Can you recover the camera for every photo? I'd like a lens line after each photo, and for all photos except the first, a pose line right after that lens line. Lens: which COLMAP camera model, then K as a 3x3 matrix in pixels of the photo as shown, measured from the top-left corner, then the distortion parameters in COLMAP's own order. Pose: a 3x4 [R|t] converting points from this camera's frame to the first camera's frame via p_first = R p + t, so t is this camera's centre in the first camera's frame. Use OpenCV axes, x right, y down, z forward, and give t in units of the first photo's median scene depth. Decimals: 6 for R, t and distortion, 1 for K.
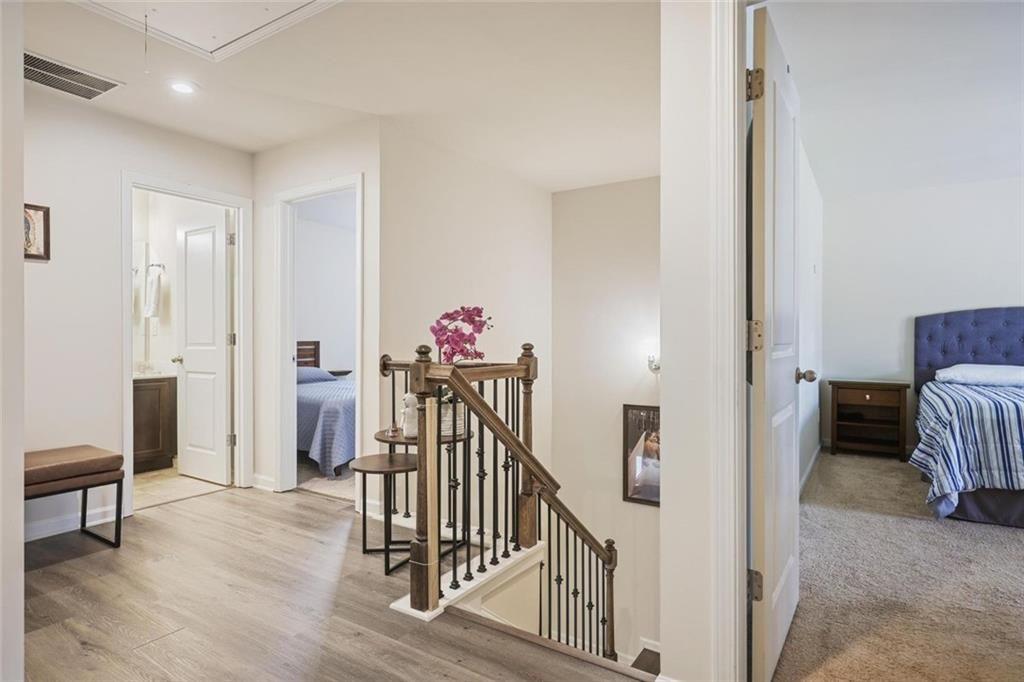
lens RADIAL K [[559.9, 0, 508.8], [0, 559.9, 336.2], [0, 0, 1]] dist [0.003621, 0.000050]
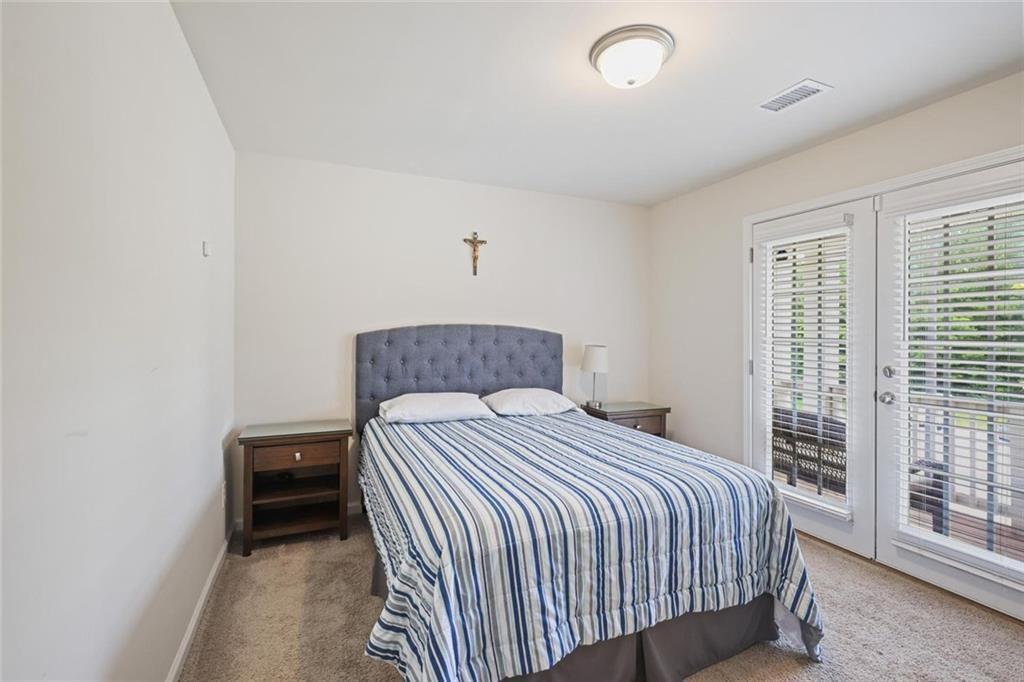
lens RADIAL K [[462.7, 0, 508.2], [0, 462.7, 334.6], [0, 0, 1]] dist [0.001771, -0.000238]
pose [[0.561870, -0.005467, 0.827207, 0.361948], [-0.000328, 0.999977, 0.006832, -0.042015], [-0.827225, -0.004111, 0.561855, 0.537857]]
